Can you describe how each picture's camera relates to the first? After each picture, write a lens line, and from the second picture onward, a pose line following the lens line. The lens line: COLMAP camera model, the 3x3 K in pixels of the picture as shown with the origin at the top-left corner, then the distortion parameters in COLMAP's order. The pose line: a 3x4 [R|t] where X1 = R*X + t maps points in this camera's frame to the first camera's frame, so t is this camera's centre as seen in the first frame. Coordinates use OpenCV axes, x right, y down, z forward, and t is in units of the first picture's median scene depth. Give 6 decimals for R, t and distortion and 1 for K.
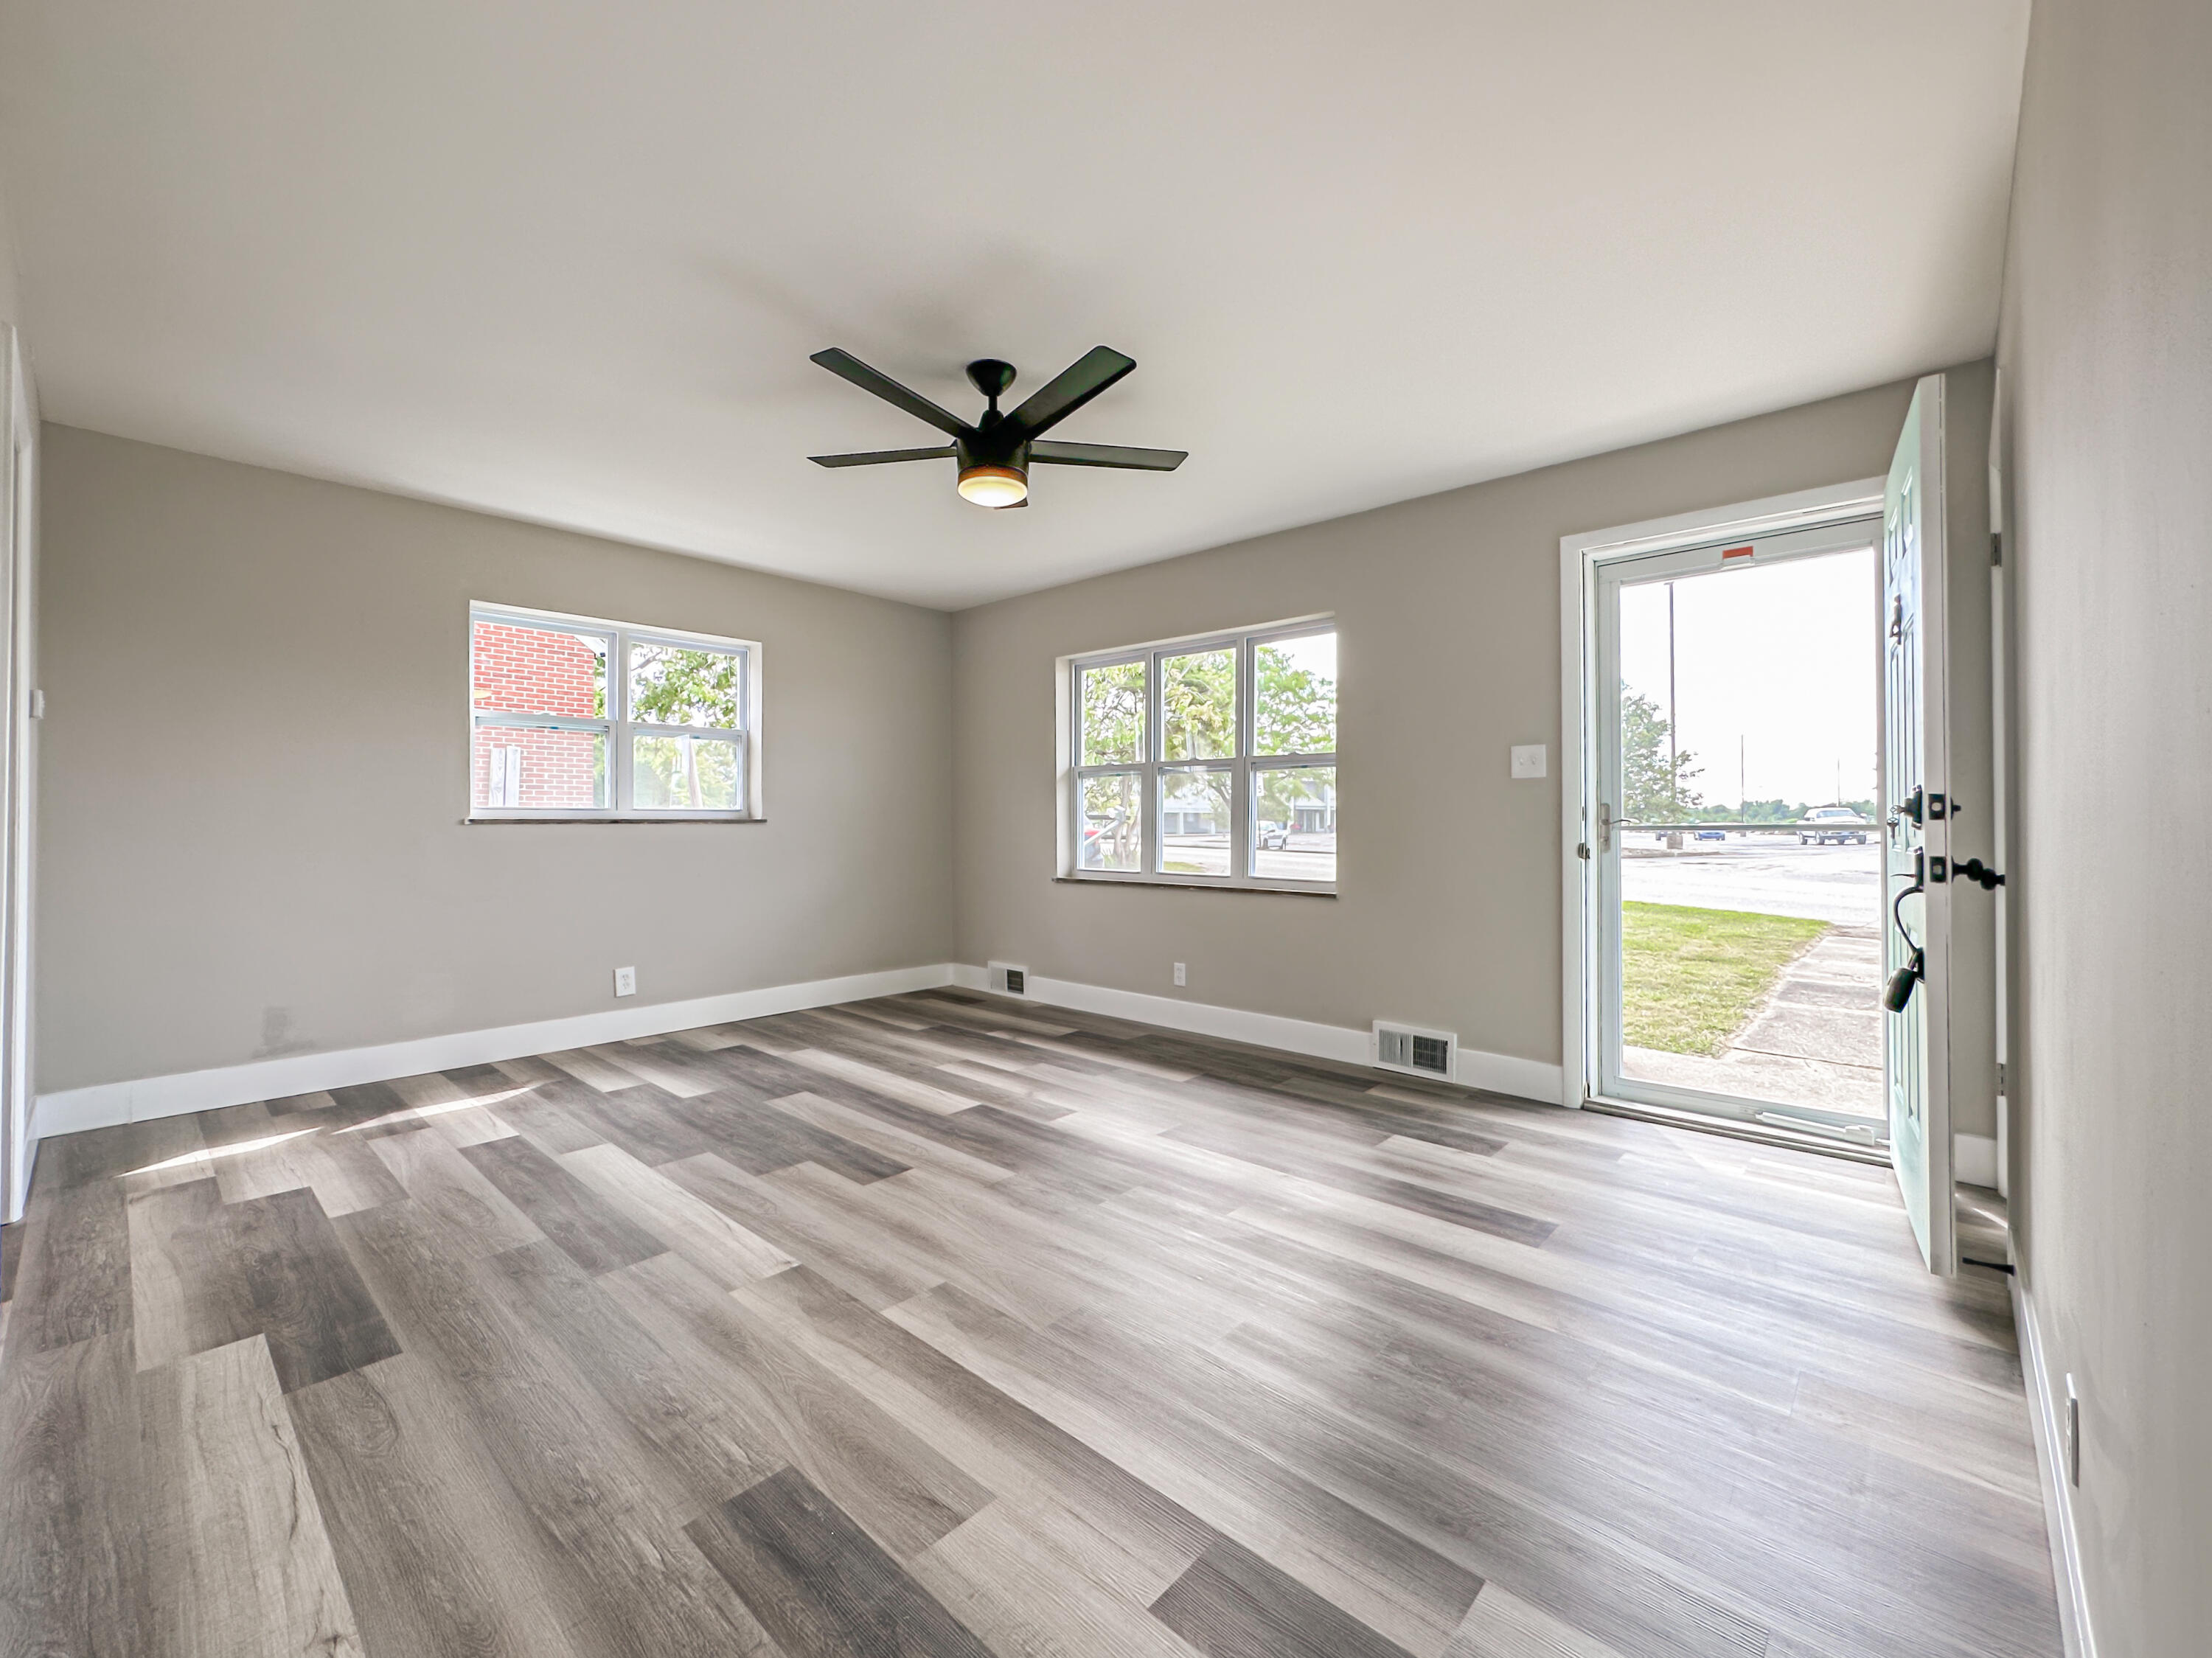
lens RADIAL K [[908.1, 0, 1100.3], [0, 908.1, 823.6], [0, 0, 1]] dist [0.012204, 0.000033]
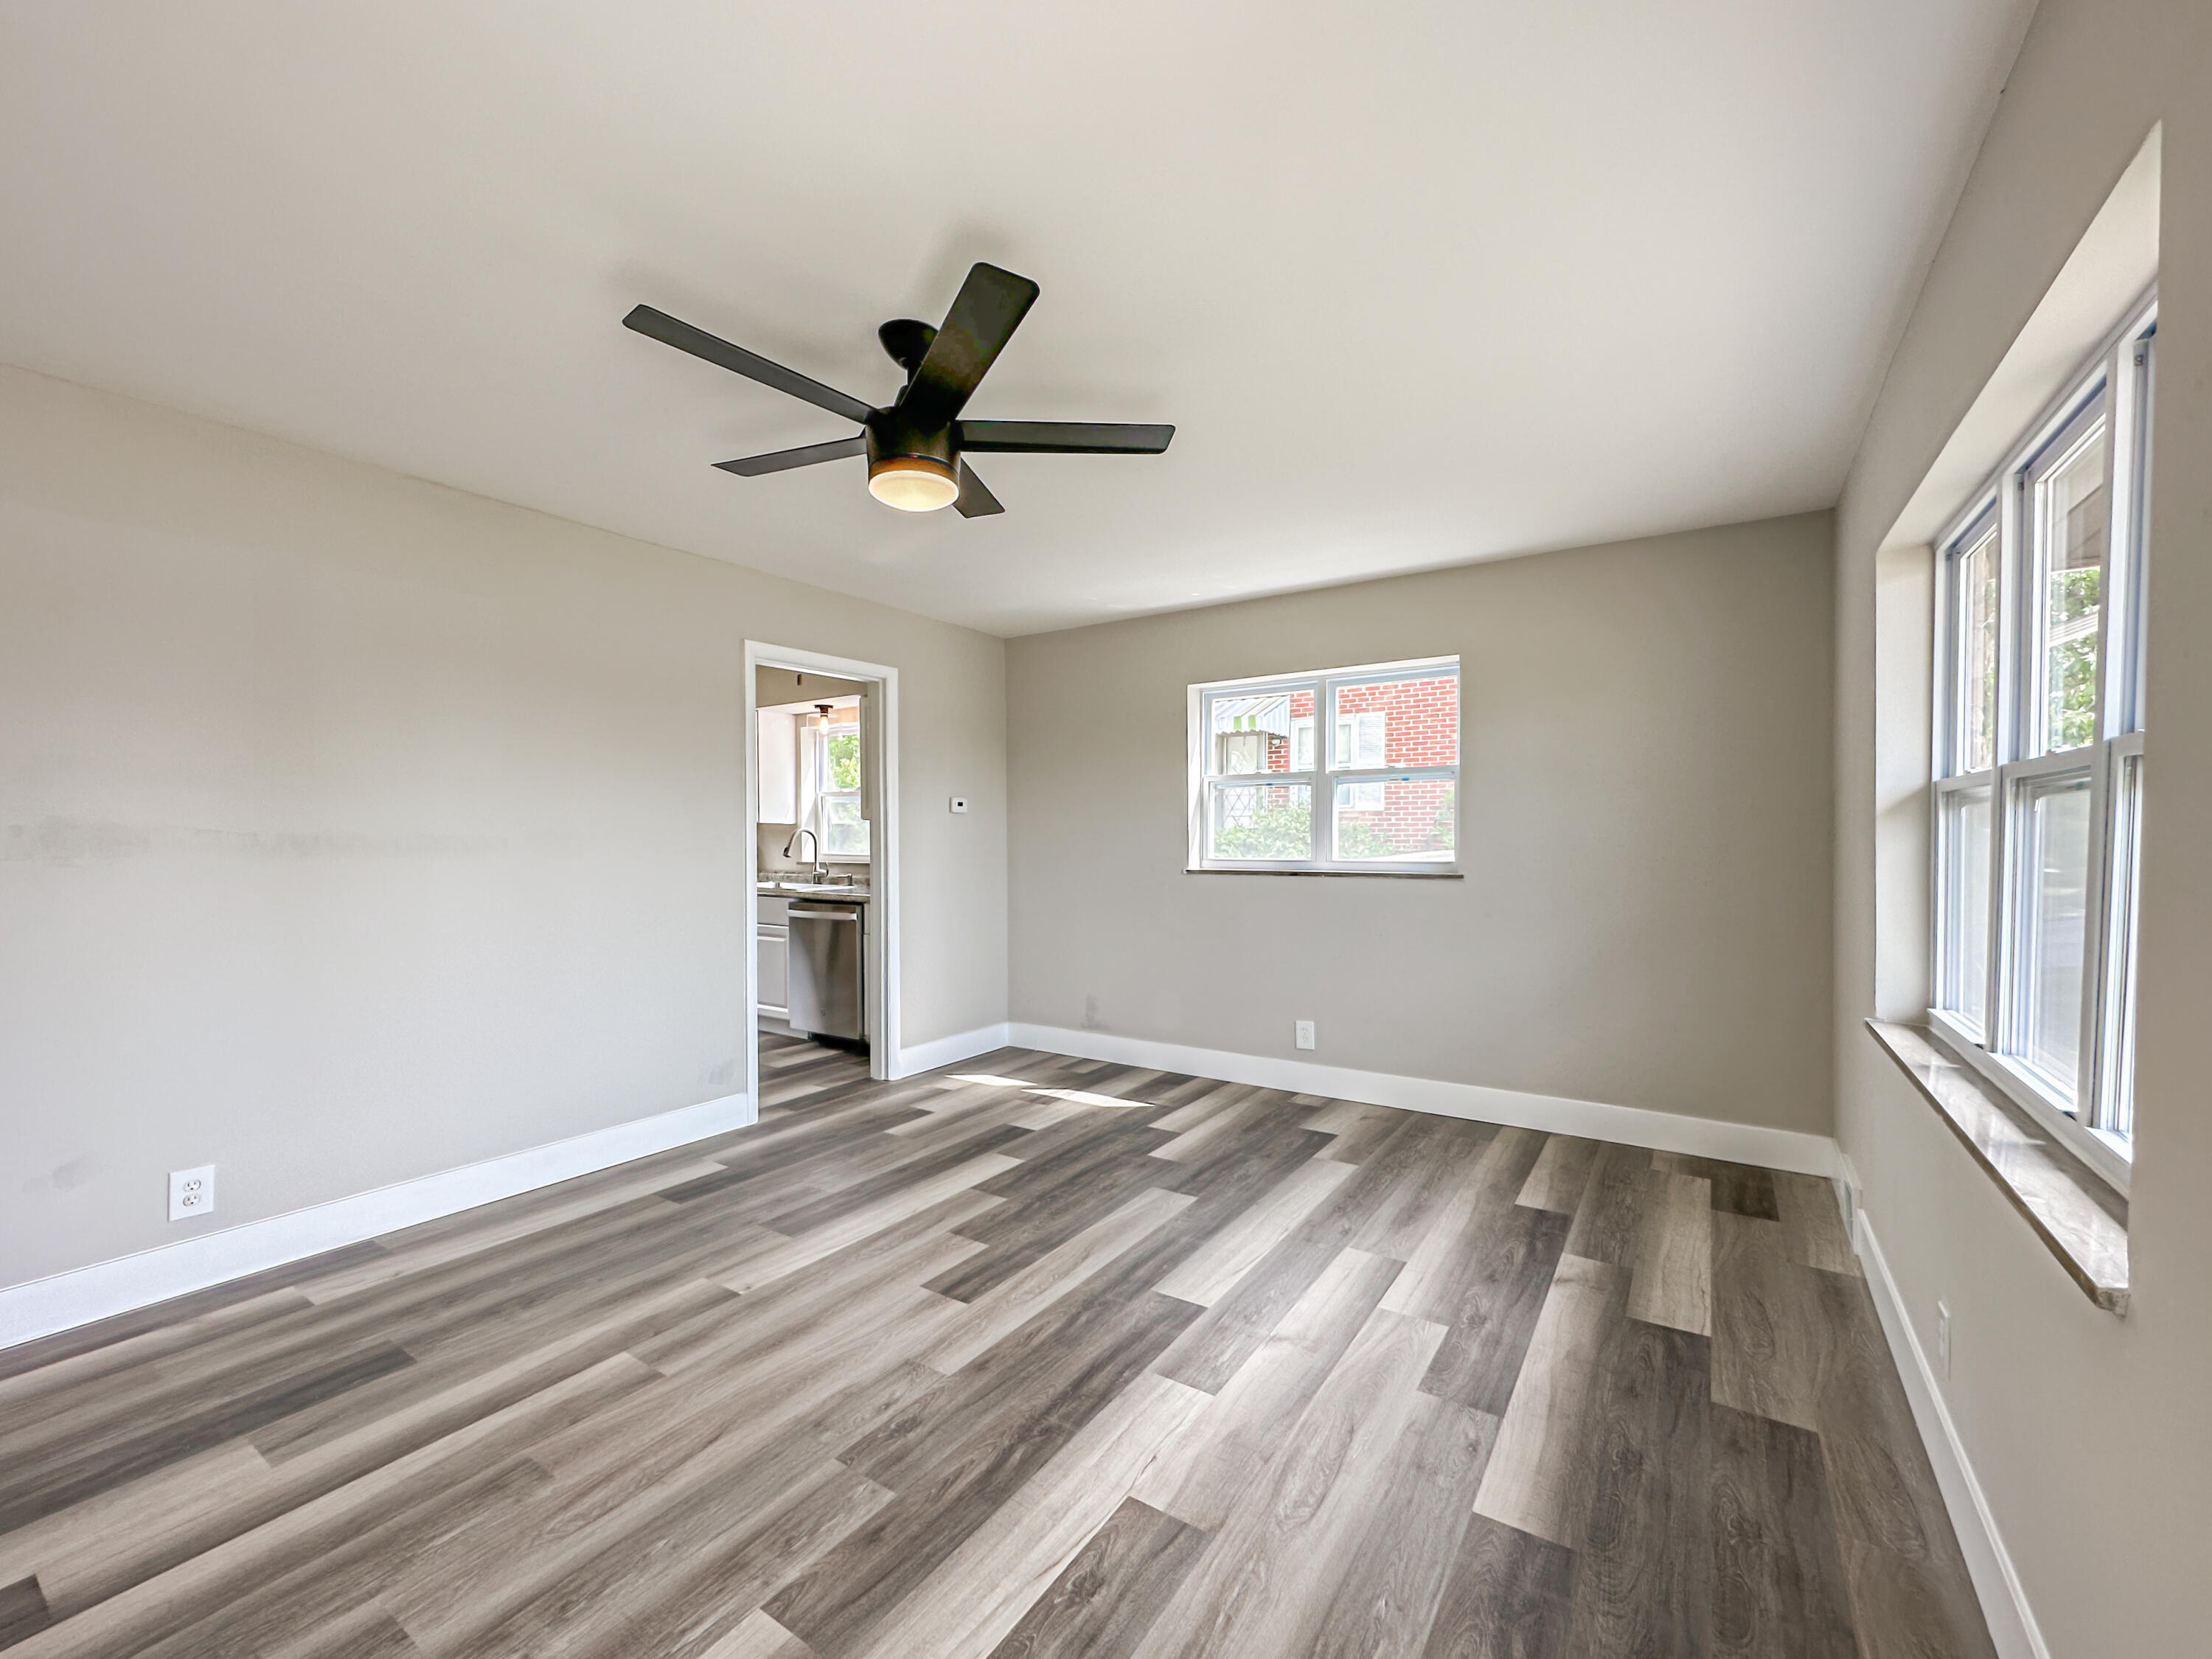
lens RADIAL K [[908.2, 0, 1100.3], [0, 908.2, 824.1], [0, 0, 1]] dist [0.012204, 0.000033]
pose [[0.151373, -0.017643, -0.988319, 0.635591], [0.001961, 0.999844, -0.017549, -0.058938], [0.988475, 0.000719, 0.151384, 0.925351]]
